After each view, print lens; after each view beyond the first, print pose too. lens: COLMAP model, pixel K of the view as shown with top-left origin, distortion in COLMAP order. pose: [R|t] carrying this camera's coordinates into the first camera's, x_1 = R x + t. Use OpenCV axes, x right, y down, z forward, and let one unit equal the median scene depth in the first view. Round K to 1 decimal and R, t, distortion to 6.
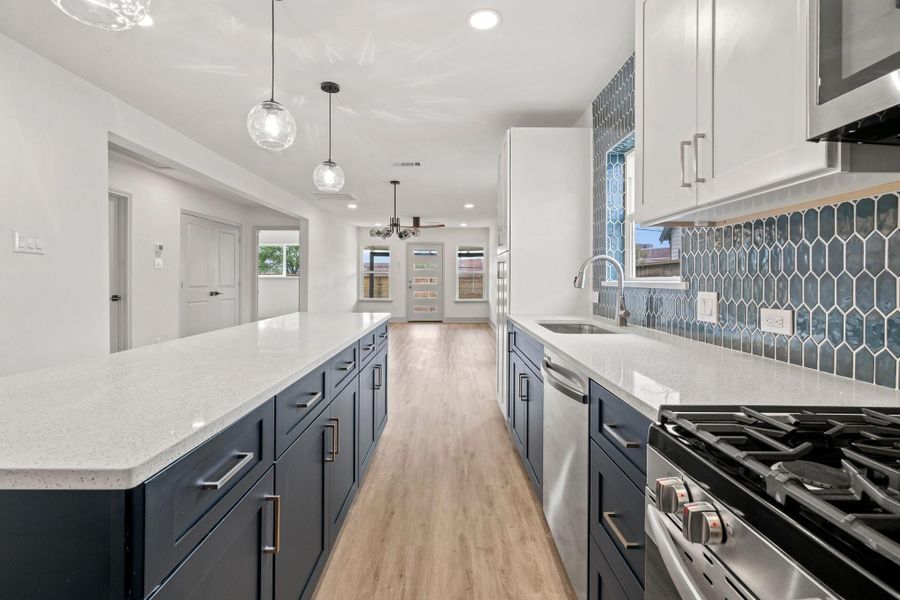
lens RADIAL K [[405.8, 0, 445.6], [0, 405.8, 286.4], [0, 0, 1]] dist [0.000566, 0.000026]
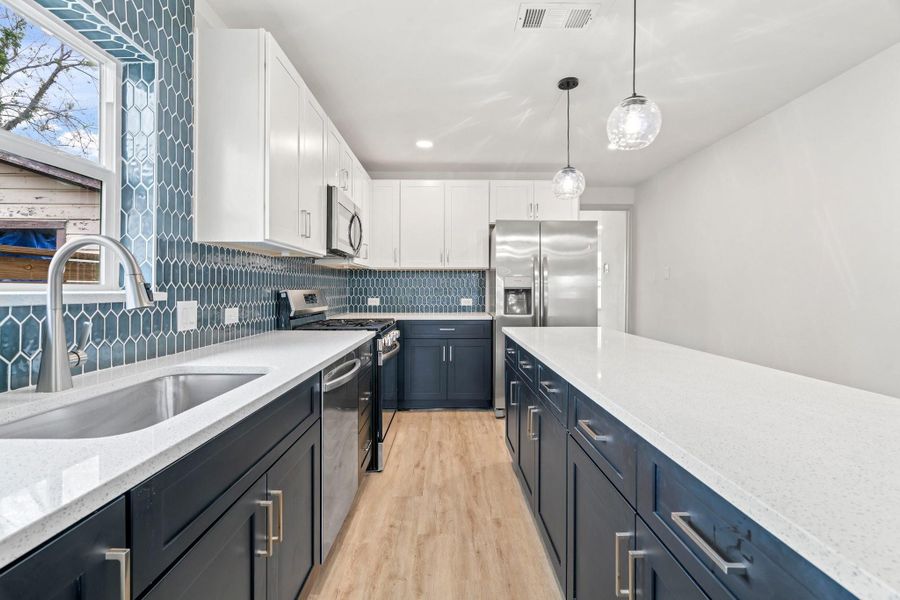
lens RADIAL K [[405.8, 0, 445.6], [0, 405.8, 286.4], [0, 0, 1]] dist [0.000566, 0.000026]
pose [[-0.999949, -0.009591, -0.003059, -0.006741], [-0.009604, 0.999944, 0.004460, -0.034295], [0.003016, 0.004490, -0.999985, 2.026884]]
